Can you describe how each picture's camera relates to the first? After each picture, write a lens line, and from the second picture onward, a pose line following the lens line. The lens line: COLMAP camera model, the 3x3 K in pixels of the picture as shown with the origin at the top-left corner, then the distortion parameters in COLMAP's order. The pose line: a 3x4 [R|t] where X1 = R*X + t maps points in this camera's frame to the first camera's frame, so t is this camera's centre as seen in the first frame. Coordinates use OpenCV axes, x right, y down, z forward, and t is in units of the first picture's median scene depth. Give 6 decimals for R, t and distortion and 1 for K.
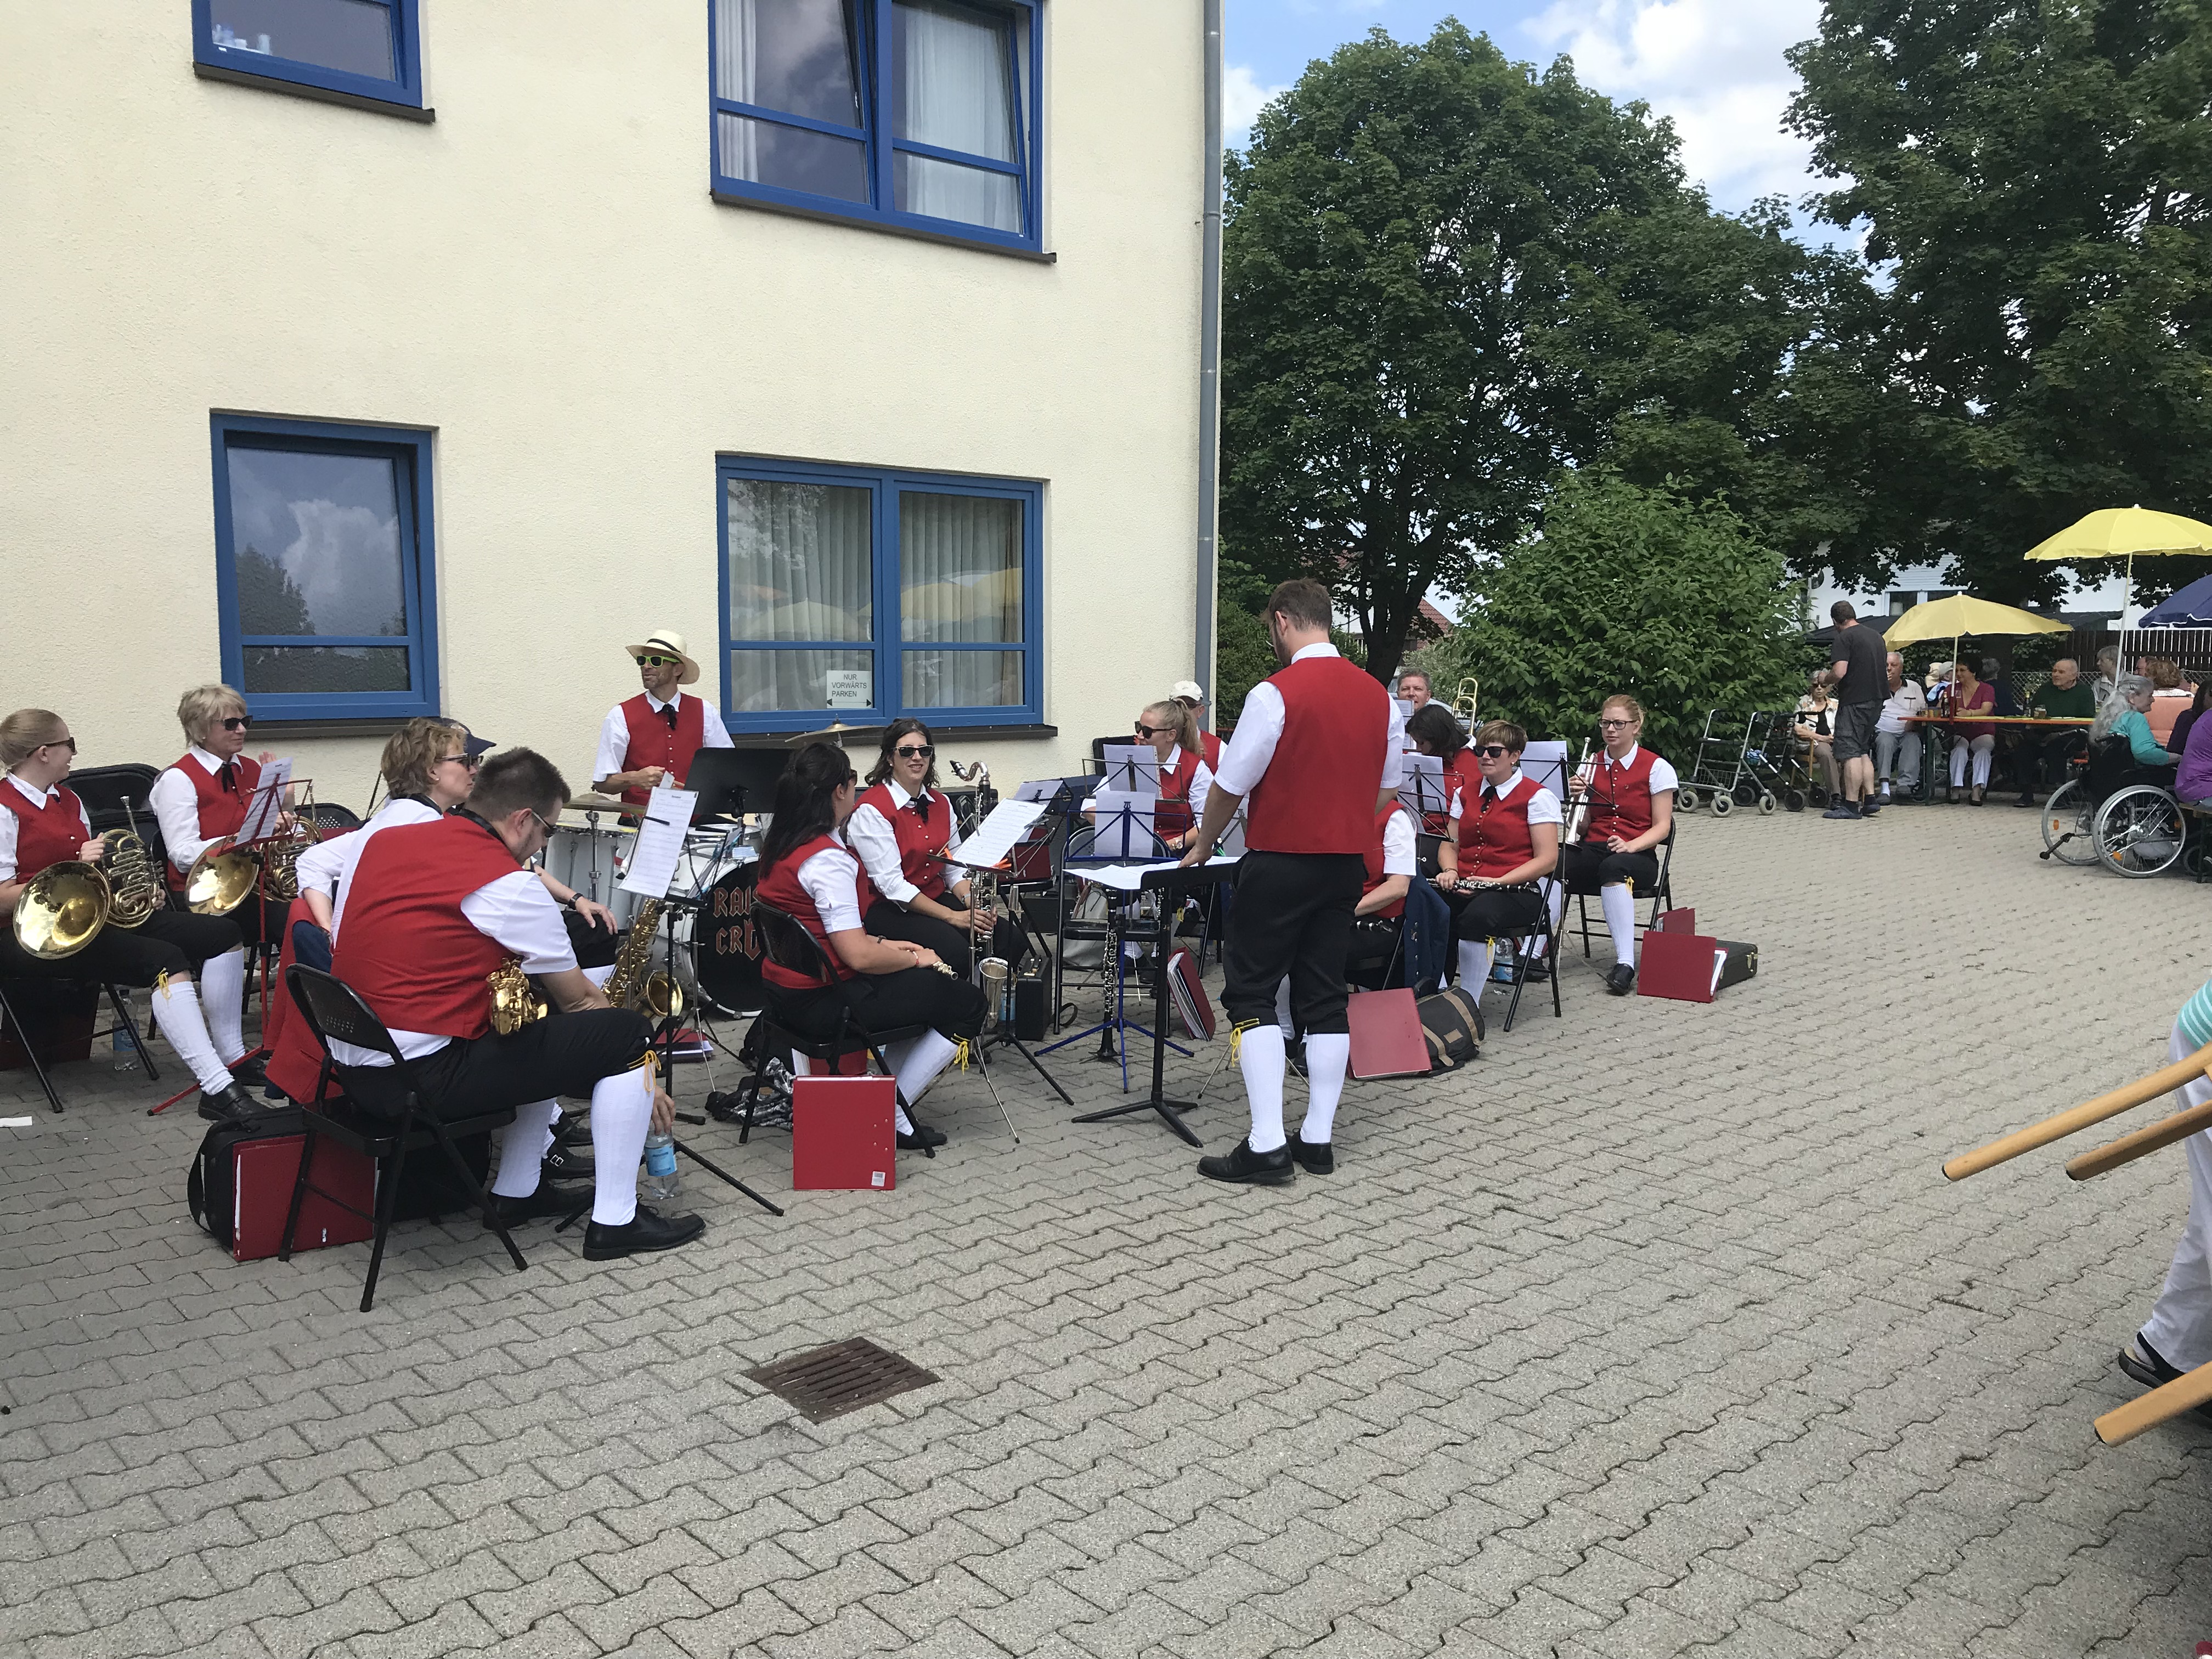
lens RADIAL K [[1780.0, 0, 1094.1], [0, 1780.0, 825.8], [0, 0, 1]] dist [0.025368, -0.033525]
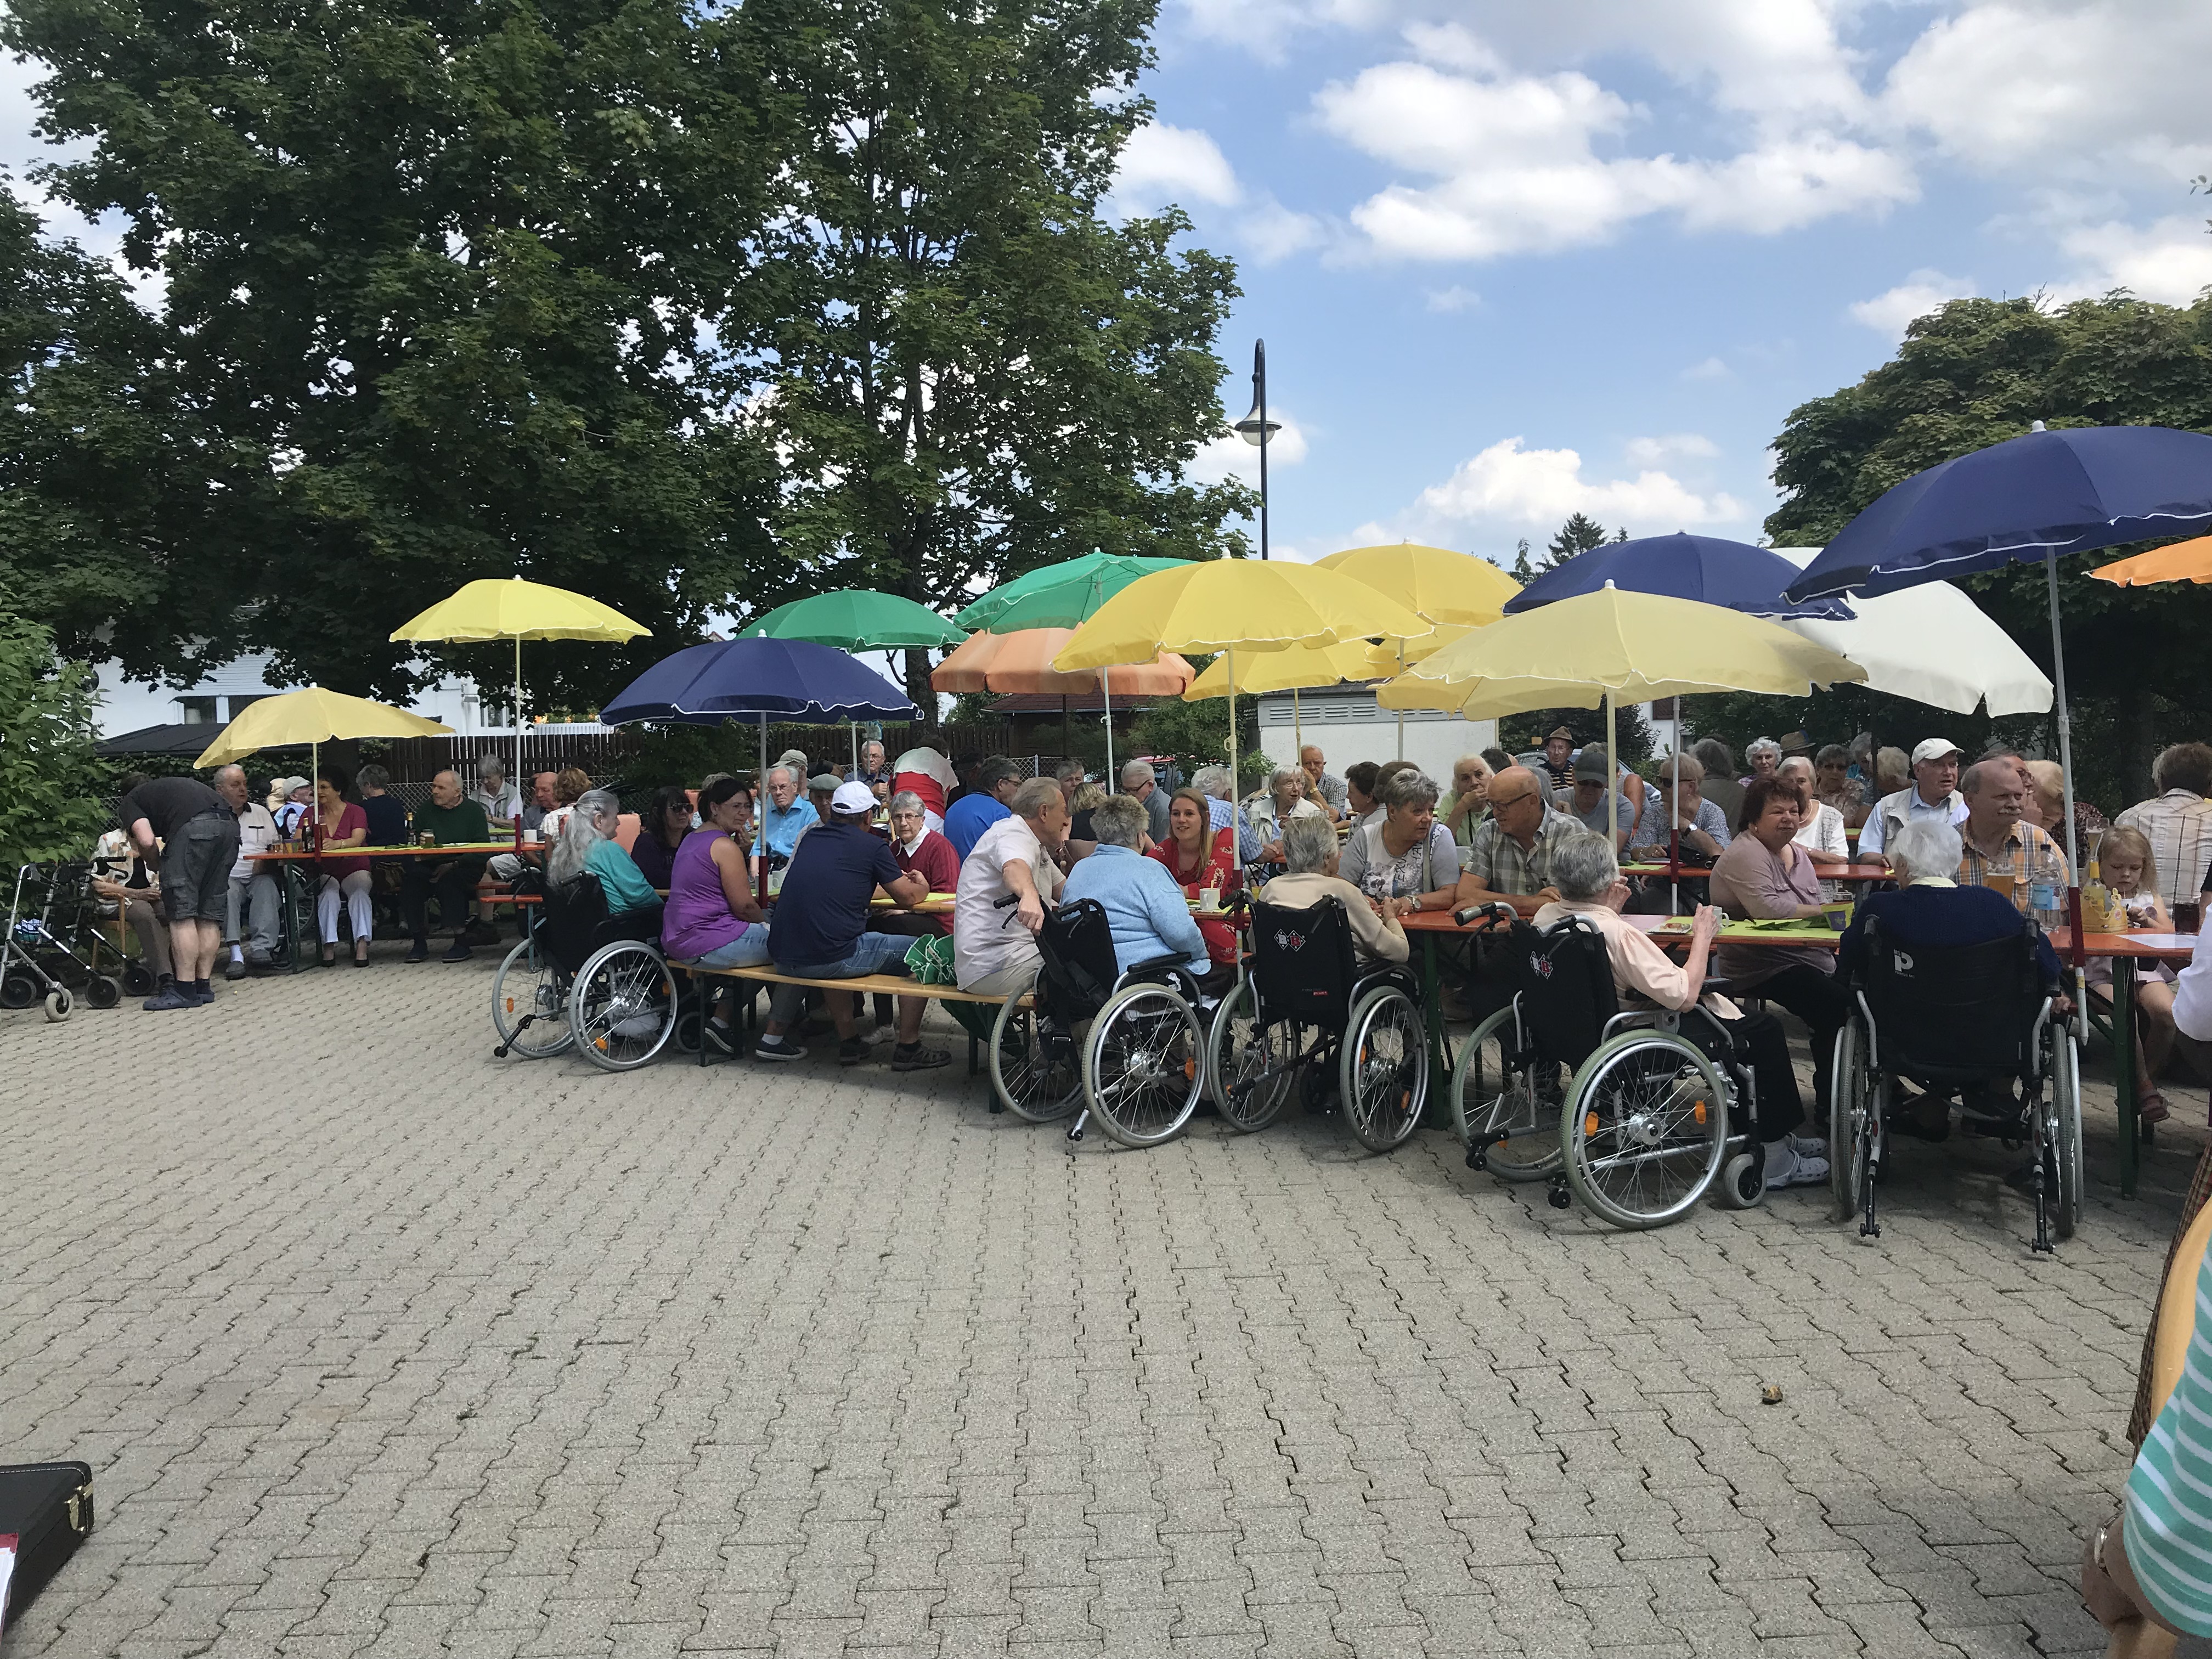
lens RADIAL K [[1806.1, 0, 1106.0], [0, 1806.1, 829.5], [0, 0, 1]] dist [0.002409, -0.004008]
pose [[0.625816, -0.053636, 0.778124, 0.103902], [0.101237, 0.994779, -0.012851, -0.027102], [-0.773373, 0.086818, 0.627979, 0.277960]]
